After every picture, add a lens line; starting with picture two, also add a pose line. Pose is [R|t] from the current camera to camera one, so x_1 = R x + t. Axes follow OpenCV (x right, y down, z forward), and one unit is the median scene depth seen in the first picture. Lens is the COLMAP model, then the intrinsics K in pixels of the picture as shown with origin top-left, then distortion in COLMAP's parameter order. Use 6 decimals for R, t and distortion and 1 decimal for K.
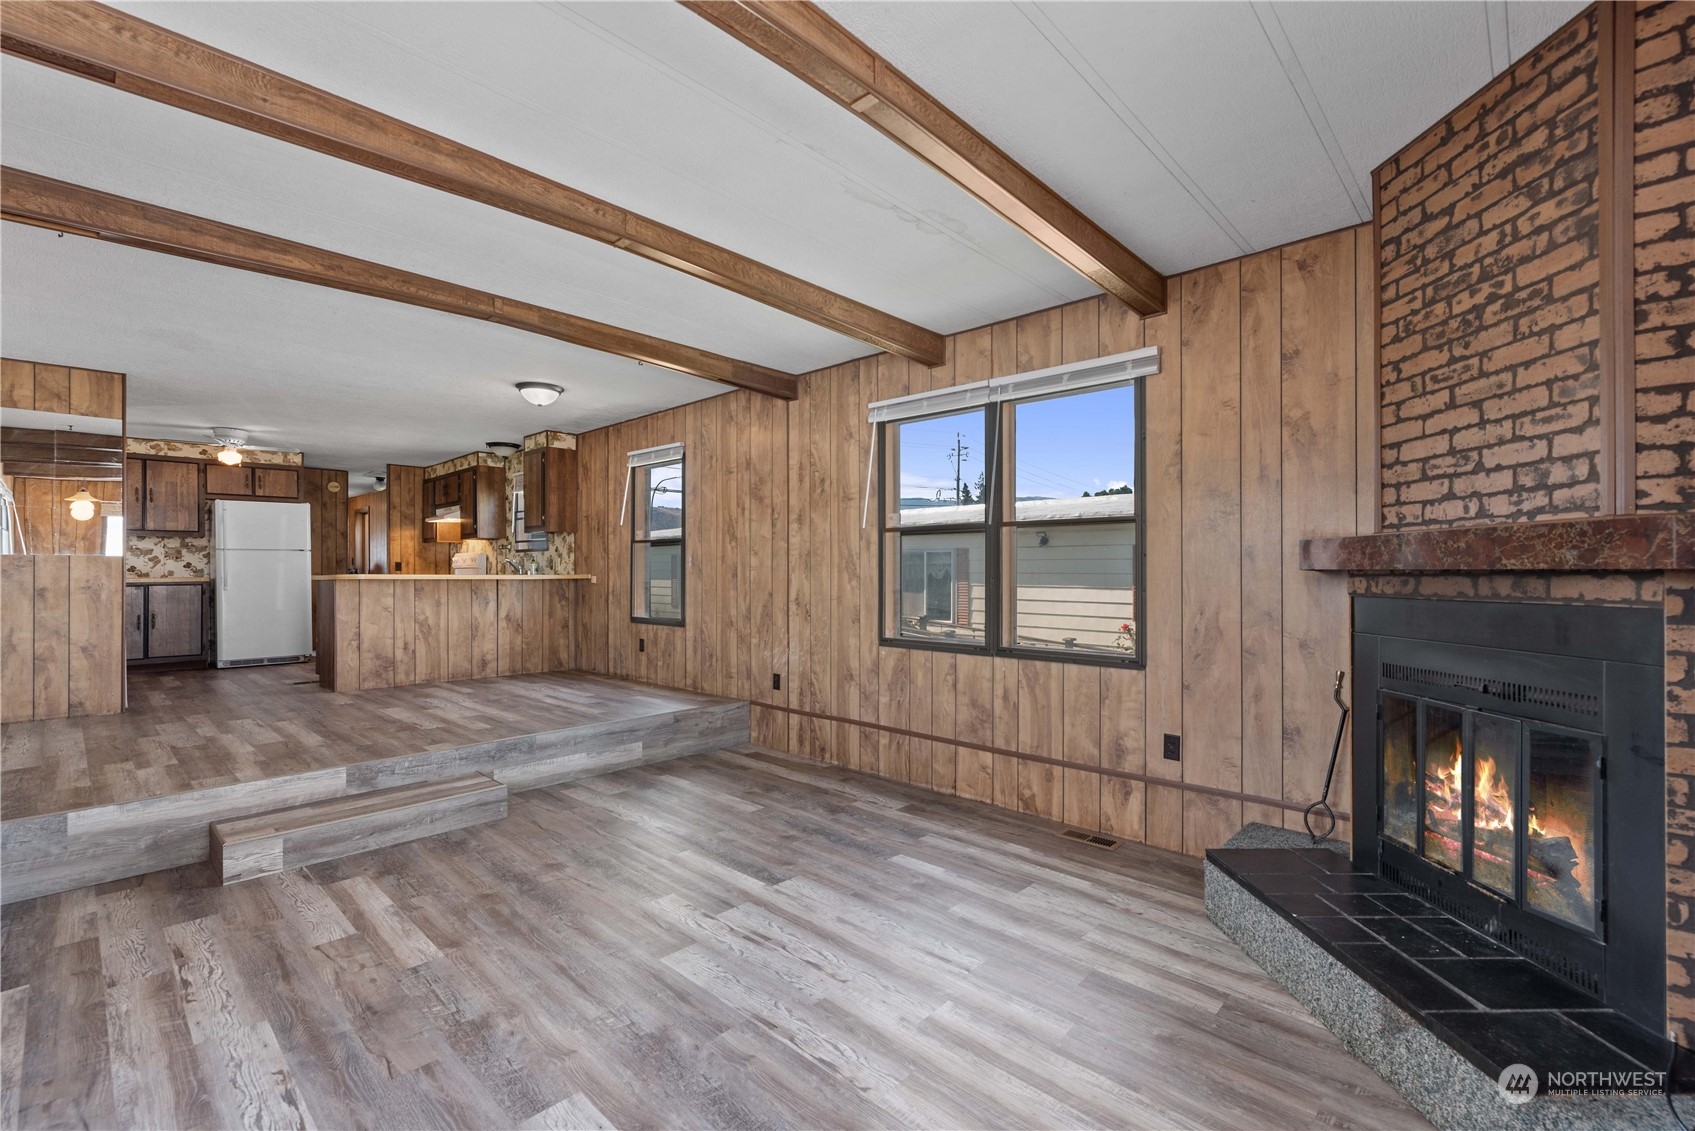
lens RADIAL K [[734.8, 0, 848.7], [0, 734.8, 571.8], [0, 0, 1]] dist [0.001494, 0.000055]
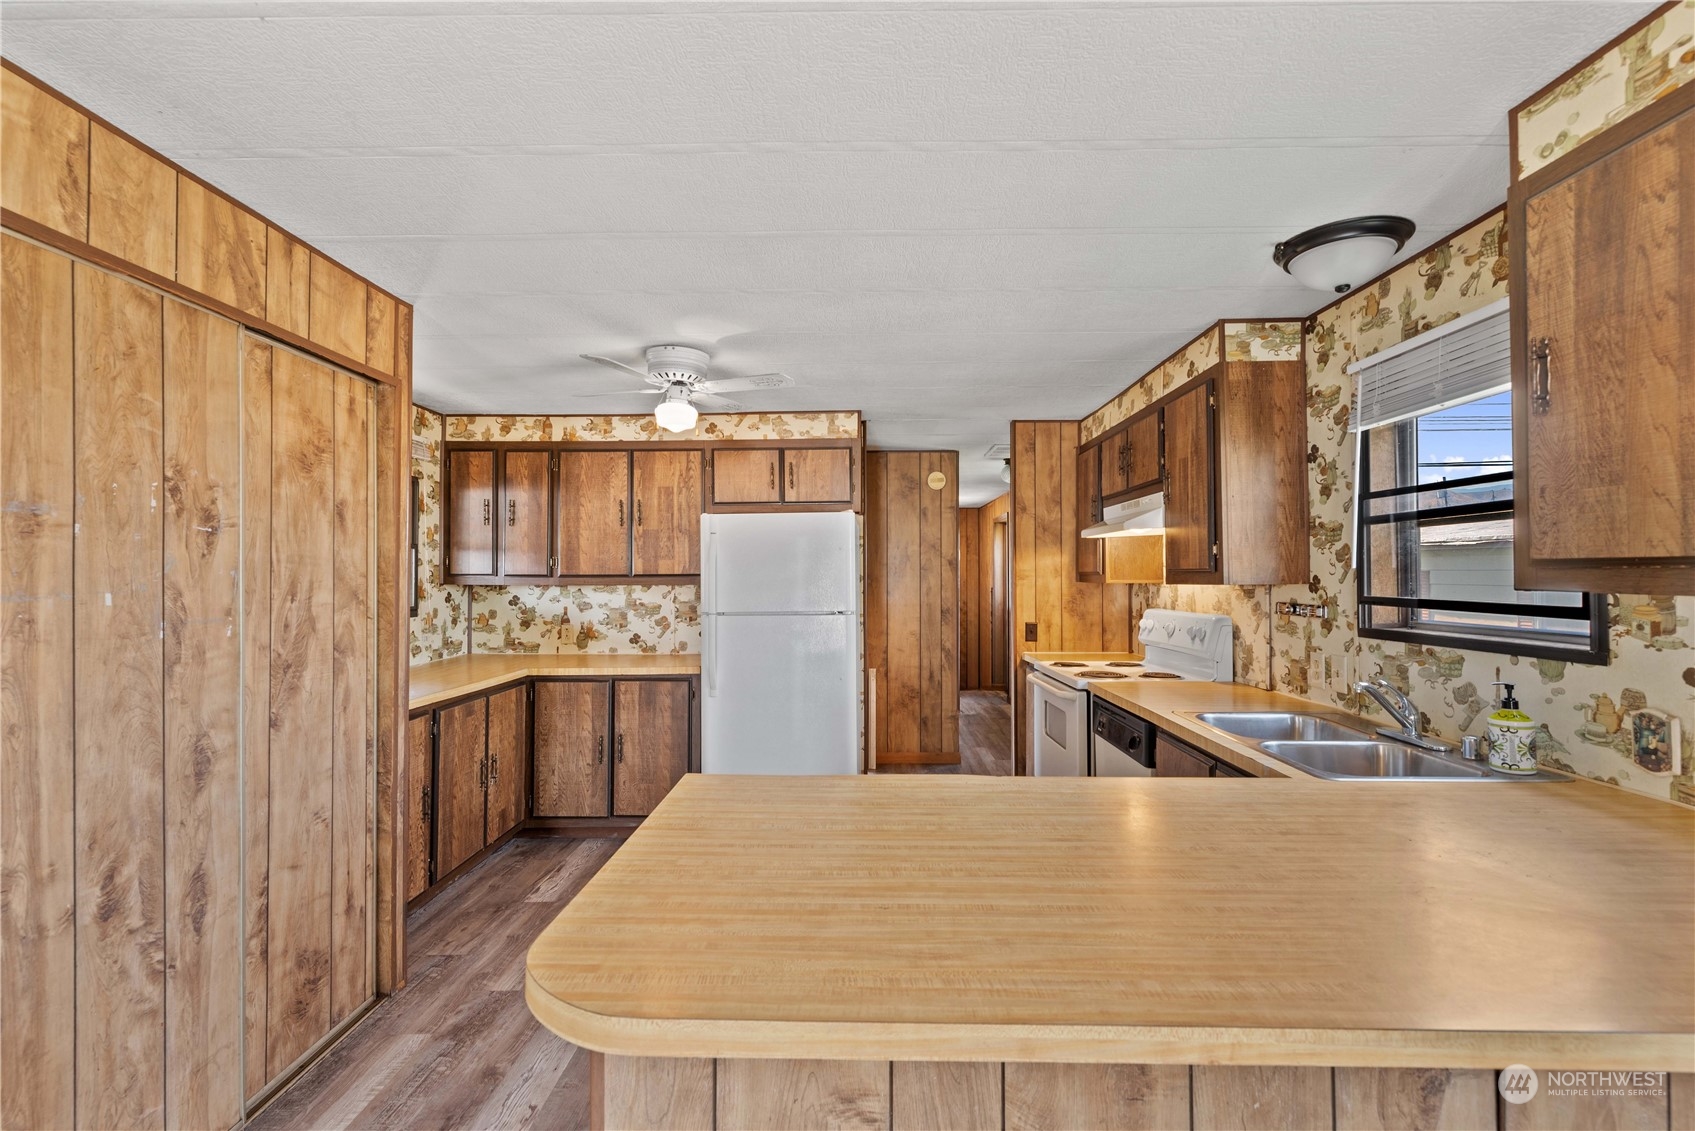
lens RADIAL K [[752.0, 0, 852.9], [0, 752.0, 563.4], [0, 0, 1]] dist [0.000960, -0.000720]
pose [[0.677101, -0.009840, -0.735824, -0.786085], [0.001896, 0.999931, -0.011628, -0.110567], [0.735887, 0.006478, 0.677073, 1.385737]]
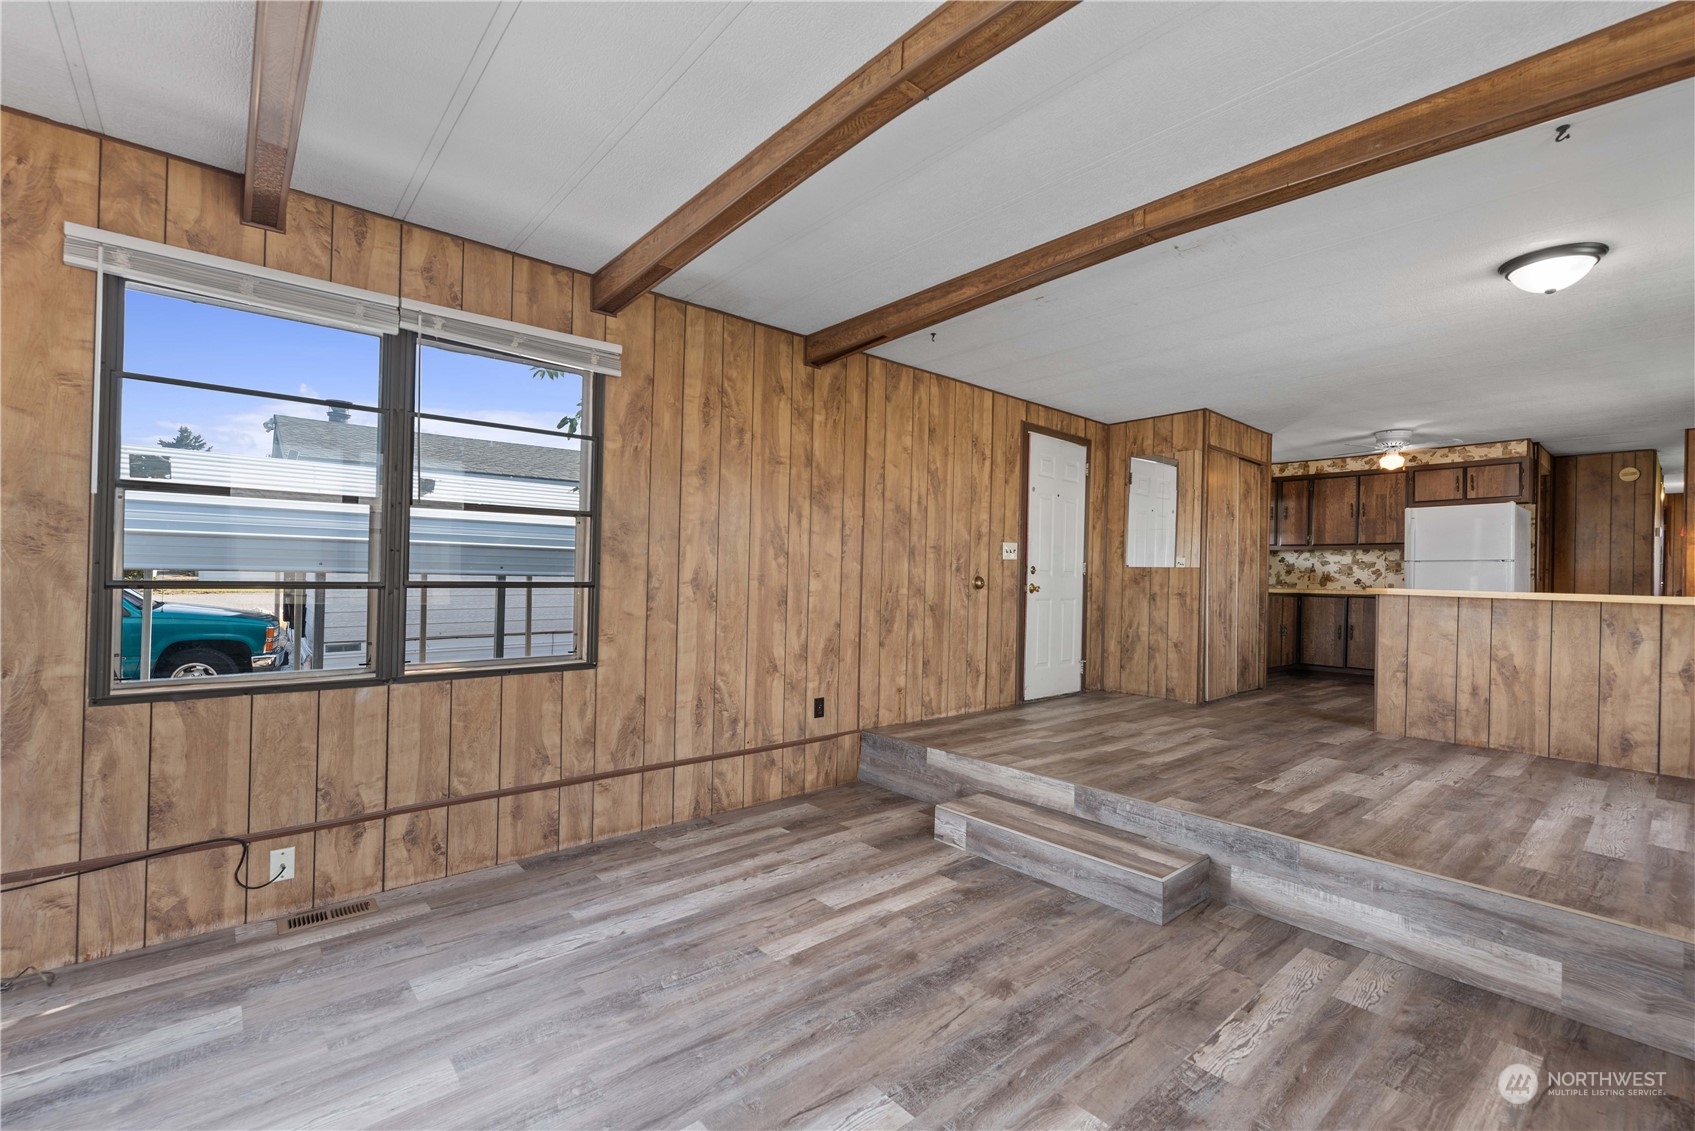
lens RADIAL K [[732.9, 0, 848.9], [0, 732.9, 571.3], [0, 0, 1]] dist [0.000855, 0.000072]
pose [[-0.101086, -0.005108, -0.994865, 0.267076], [-0.019762, 0.999800, -0.003125, -0.001356], [0.994681, 0.019344, -0.101167, 0.742131]]
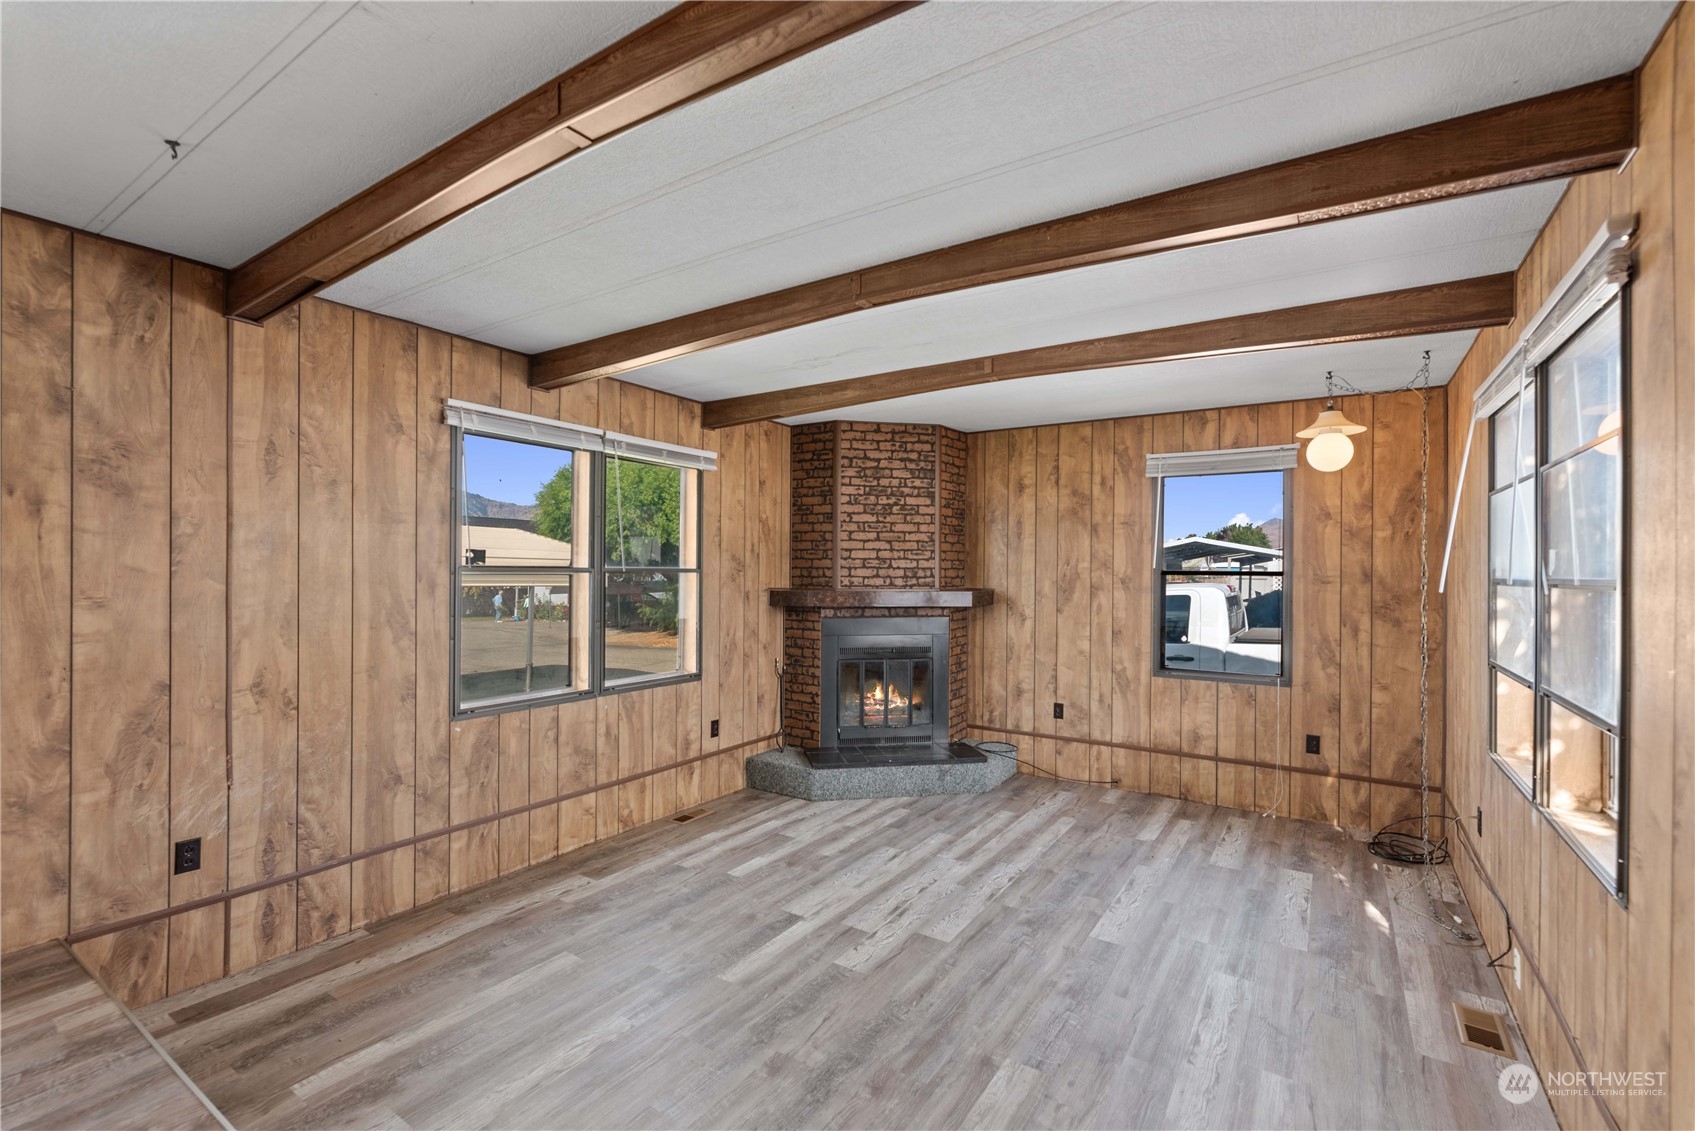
lens RADIAL K [[736.6, 0, 850.6], [0, 736.6, 567.2], [0, 0, 1]] dist [0.001310, 0.000027]
pose [[-0.172689, -0.000070, 0.984976, -0.913531], [-0.009626, 0.999952, -0.001617, -0.072146], [-0.984929, -0.009760, -0.172681, 0.858429]]
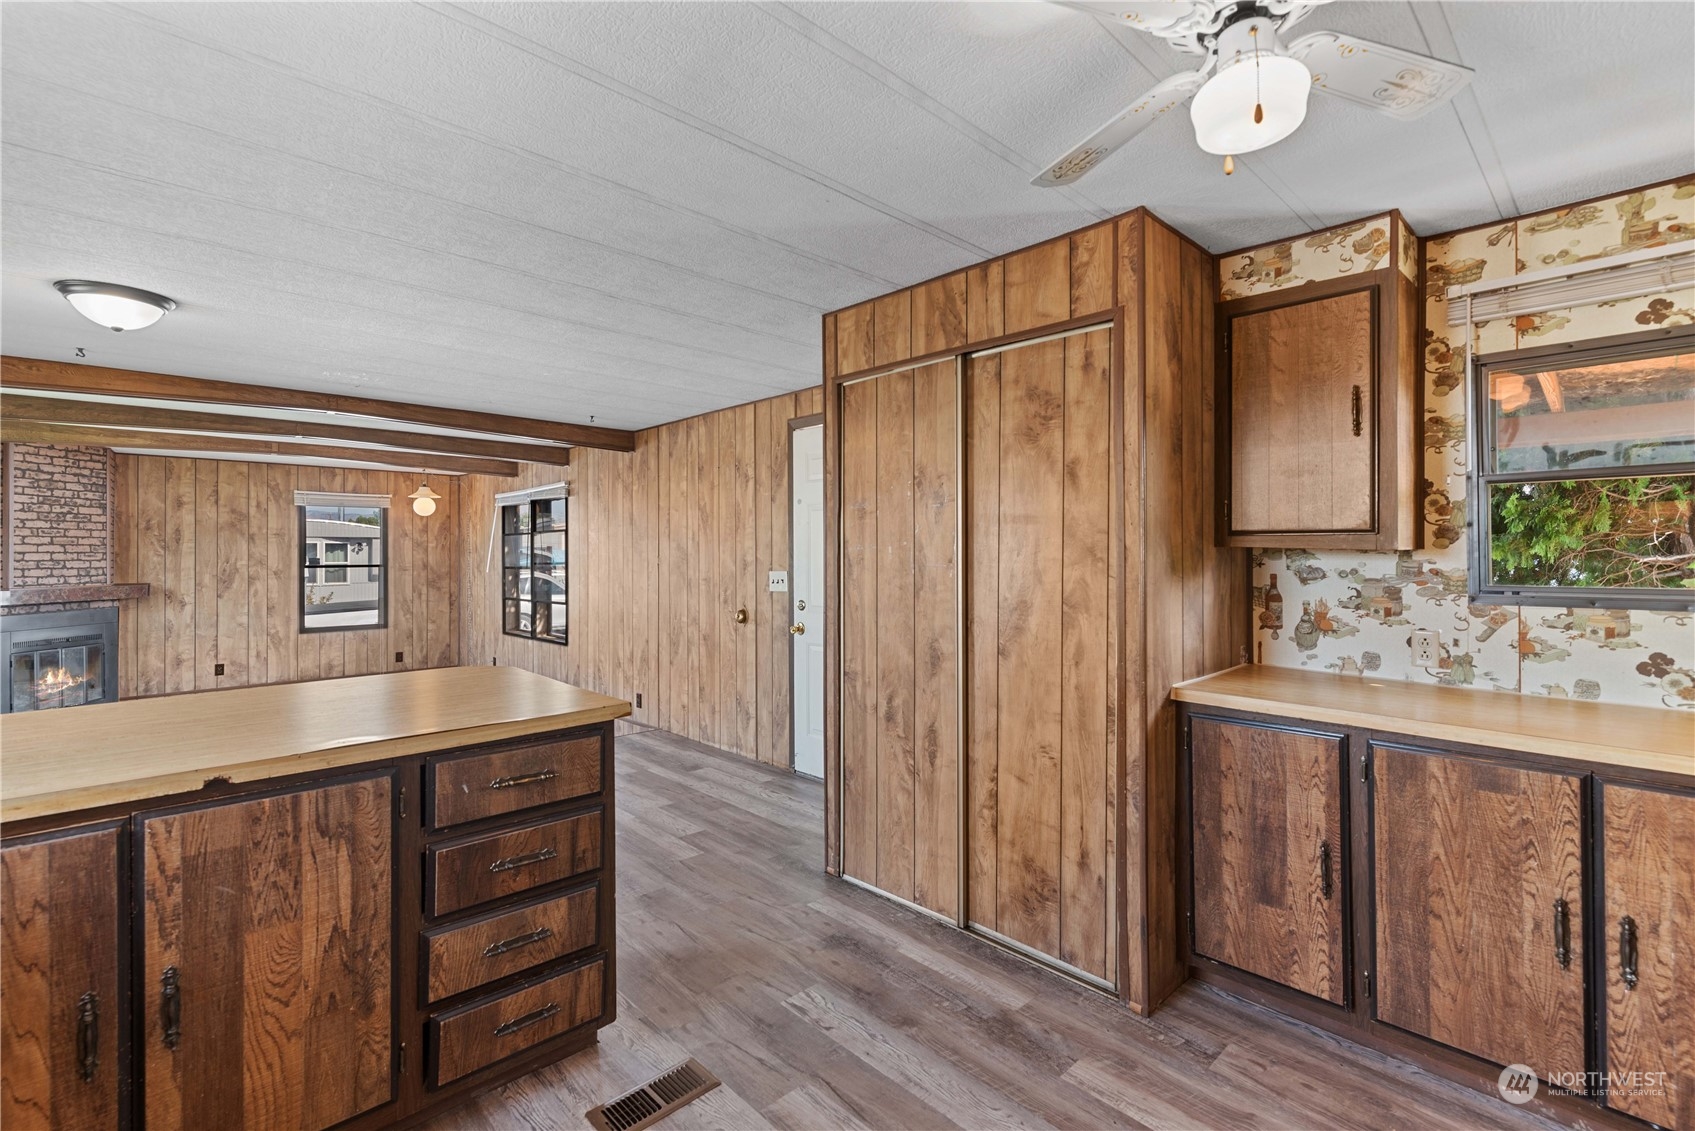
lens RADIAL K [[756.1, 0, 857.9], [0, 756.1, 549.6], [0, 0, 1]] dist [0.001556, -0.000155]
pose [[-0.998838, 0.005914, 0.047832, -1.356805], [0.005478, 0.999942, -0.009260, -0.089914], [-0.047884, -0.008987, -0.998812, 2.116978]]
